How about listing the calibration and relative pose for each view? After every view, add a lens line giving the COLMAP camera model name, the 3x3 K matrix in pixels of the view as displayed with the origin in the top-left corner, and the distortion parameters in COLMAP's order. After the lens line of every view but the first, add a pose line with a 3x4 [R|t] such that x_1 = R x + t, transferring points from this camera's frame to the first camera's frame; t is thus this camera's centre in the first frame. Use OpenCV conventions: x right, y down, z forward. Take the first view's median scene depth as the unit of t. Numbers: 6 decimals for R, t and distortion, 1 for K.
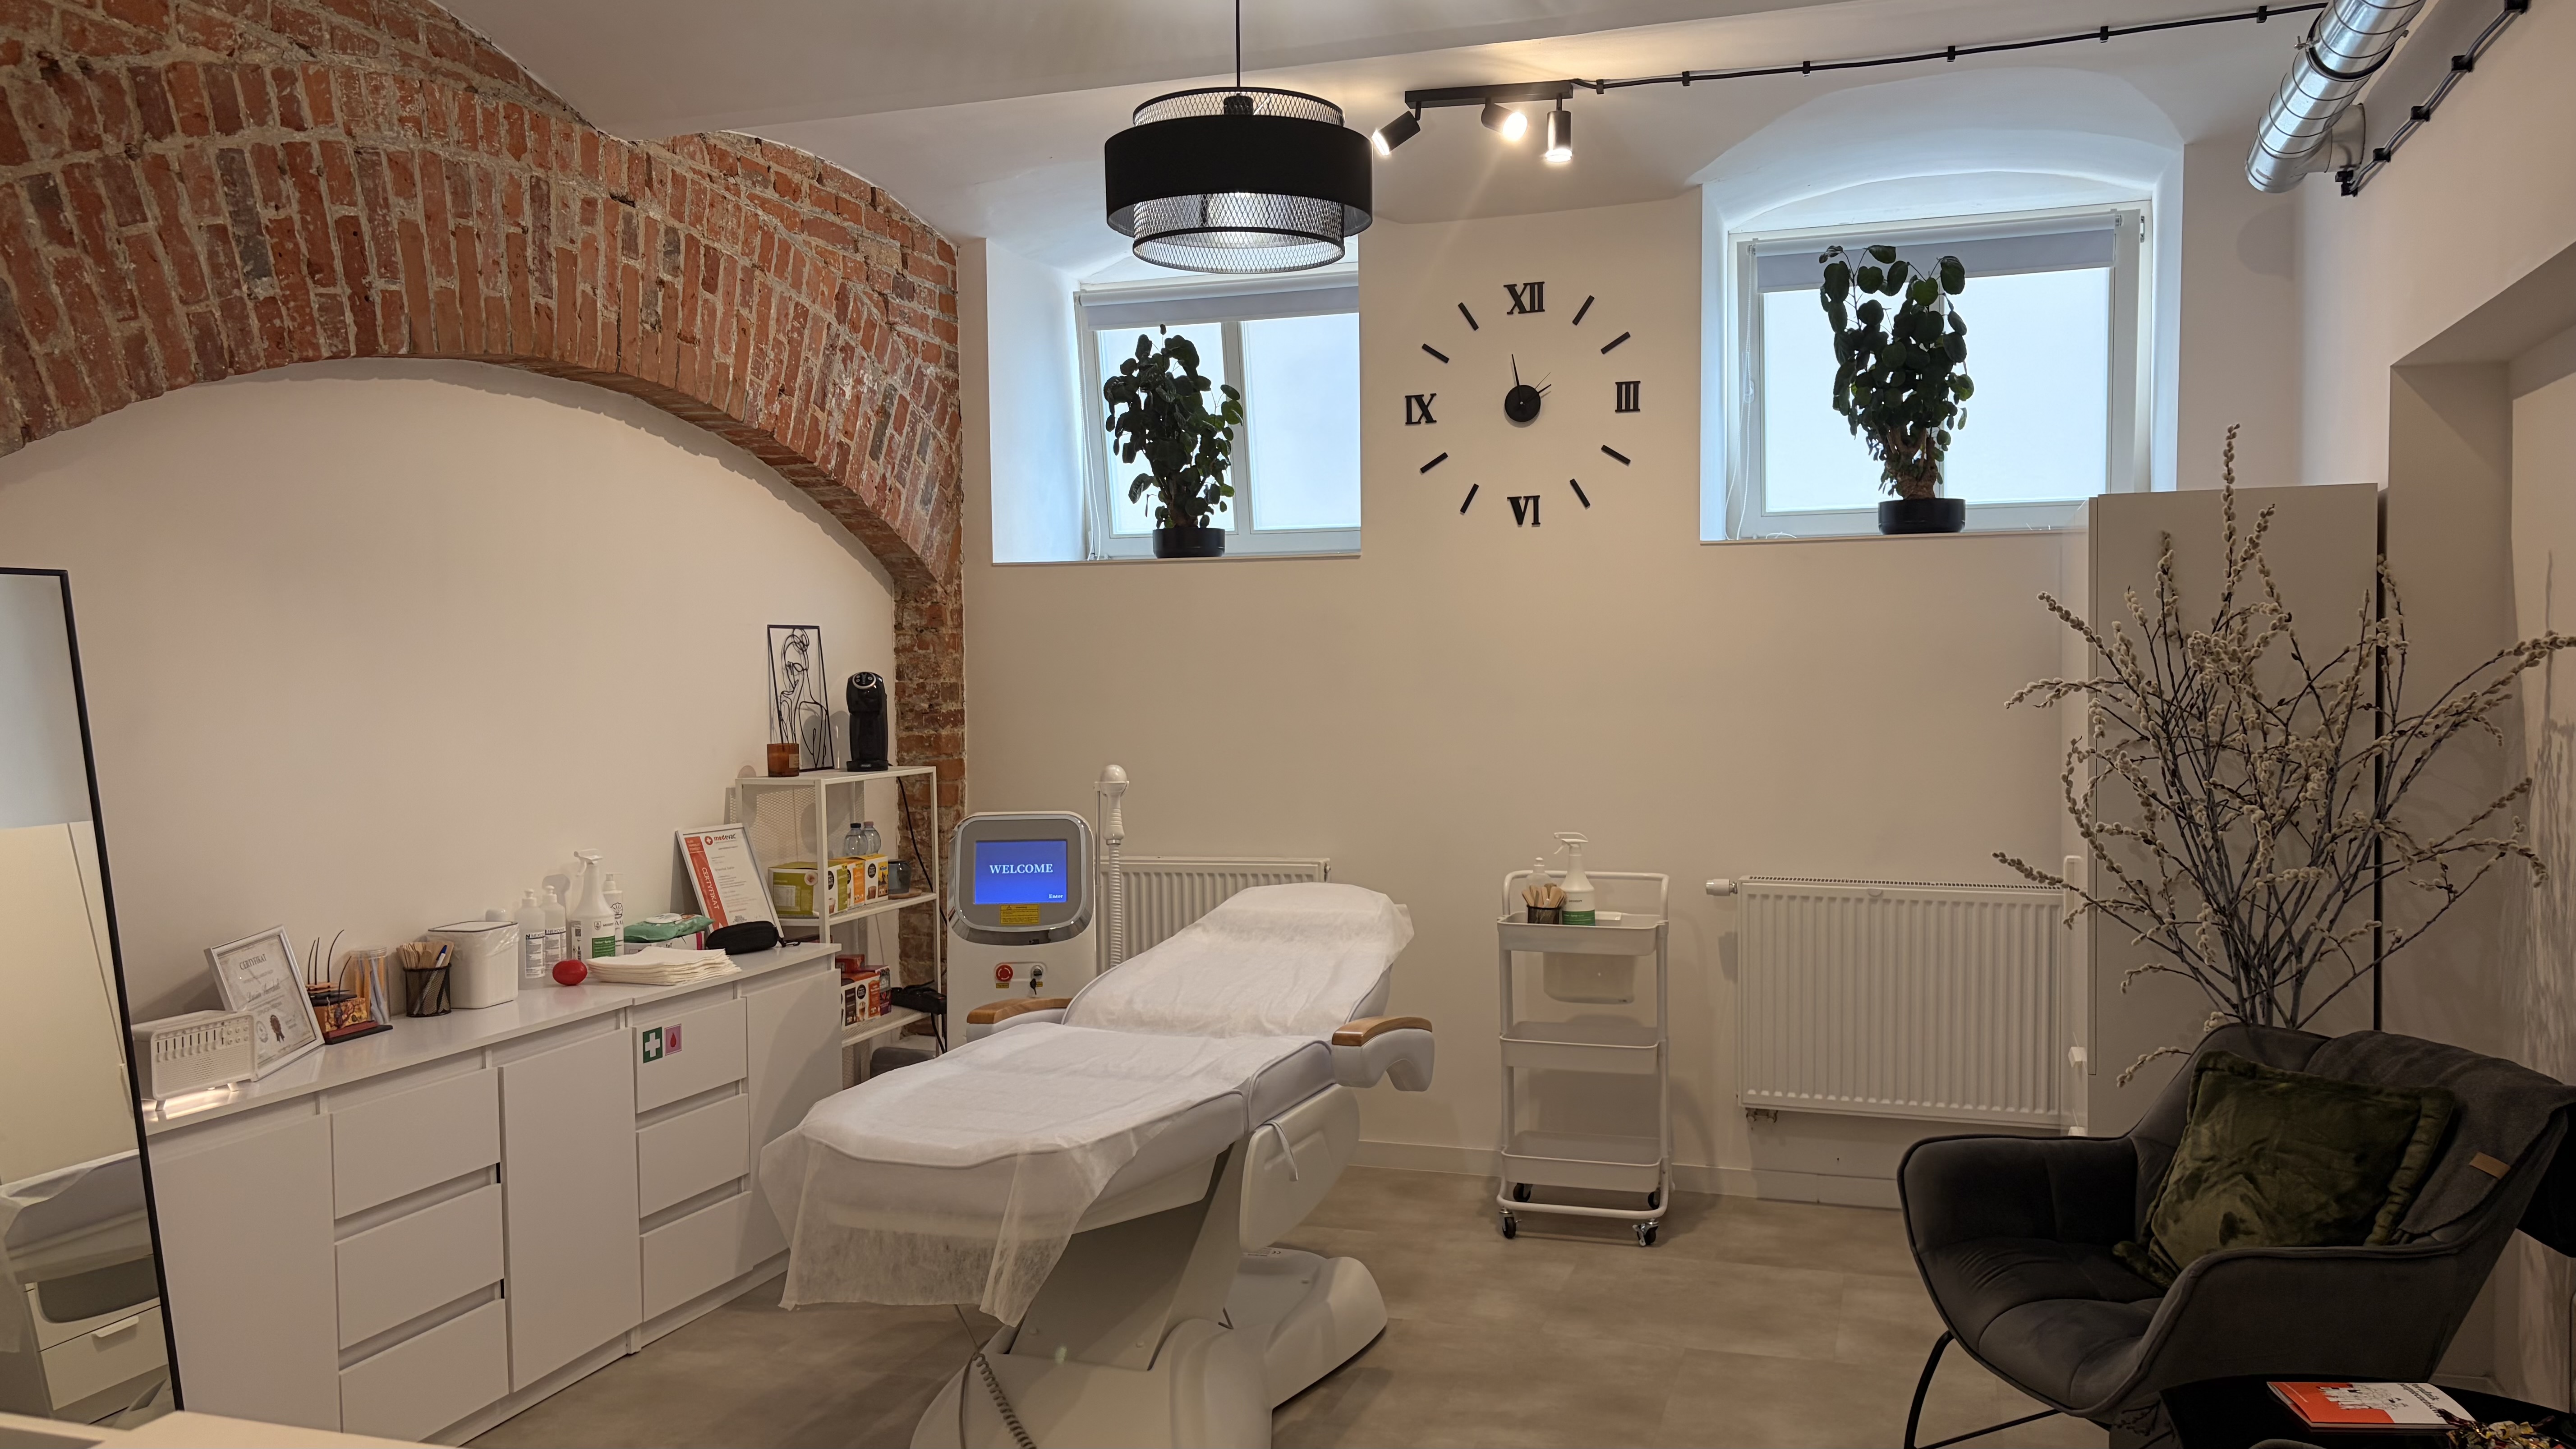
lens RADIAL K [[1929.4, 0, 1288.0], [0, 1929.4, 724.5], [0, 0, 1]] dist [0.007999, 0.005266]
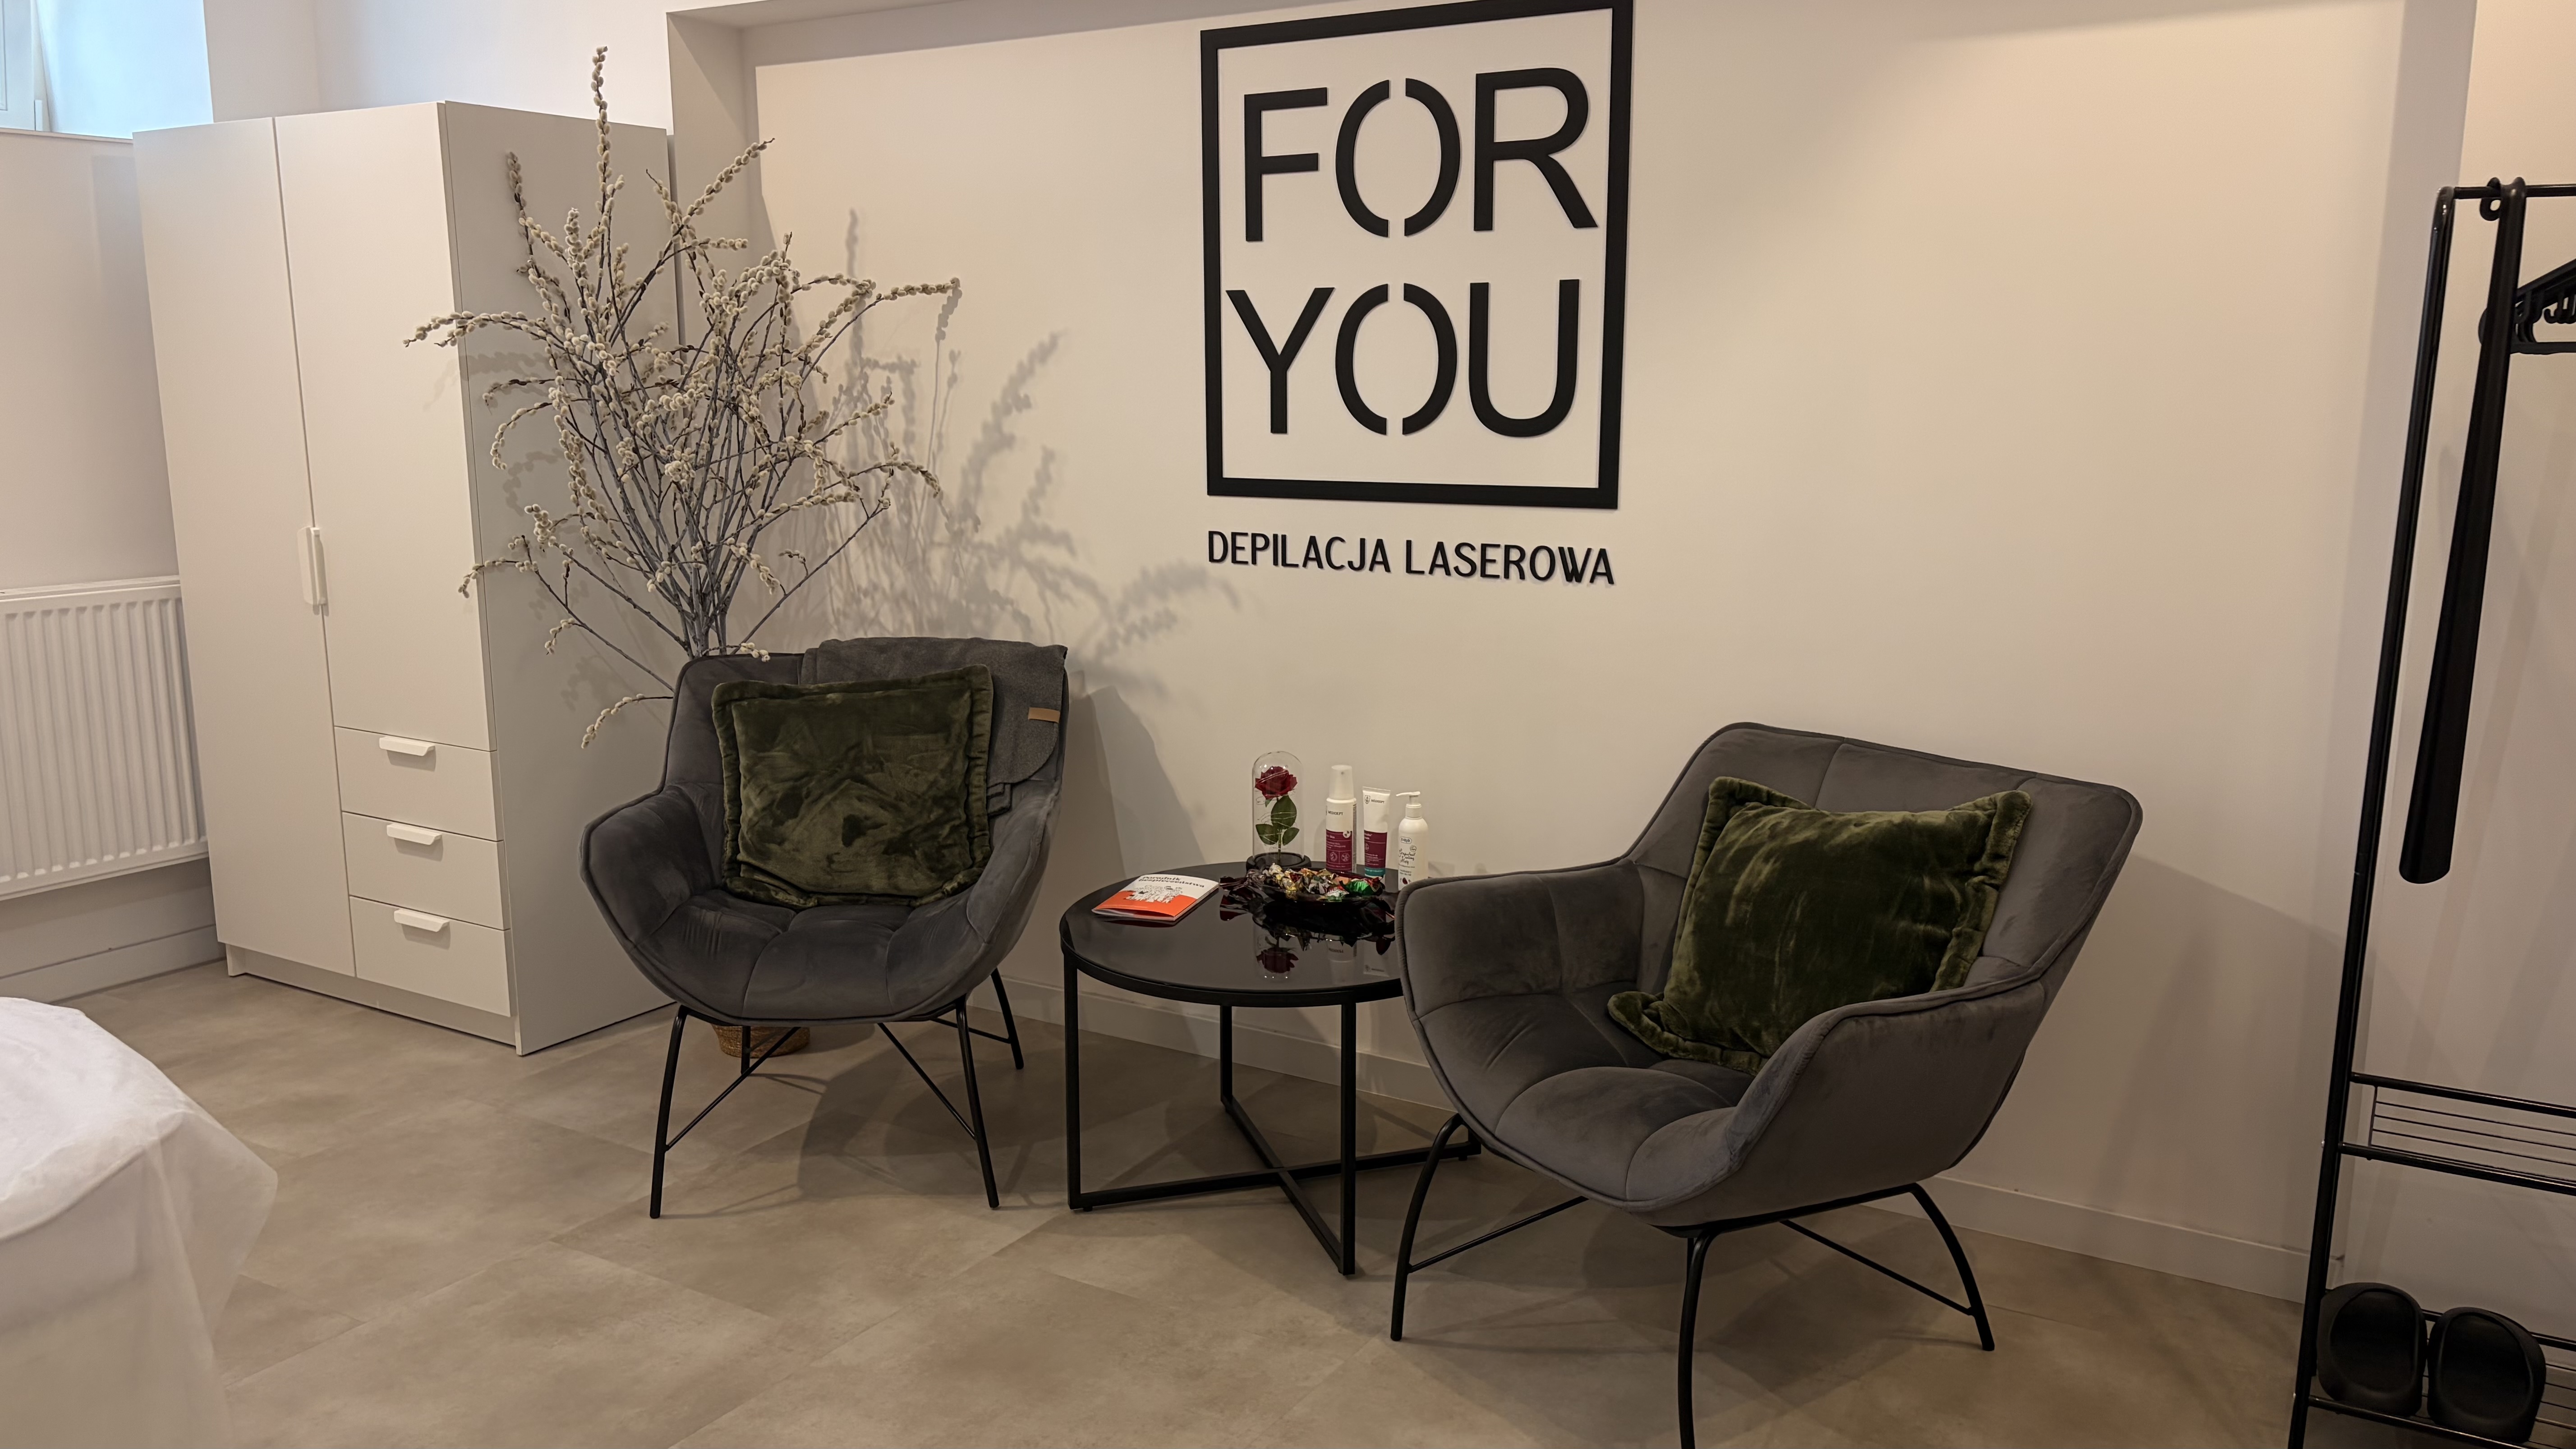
lens RADIAL K [[1929.4, 0, 1288.0], [0, 1929.4, 724.5], [0, 0, 1]] dist [0.007999, 0.005266]
pose [[0.210400, -0.170830, 0.962574, -0.430434], [0.025018, 0.985233, 0.169383, 0.022663], [-0.977295, -0.011556, 0.211567, 0.467640]]
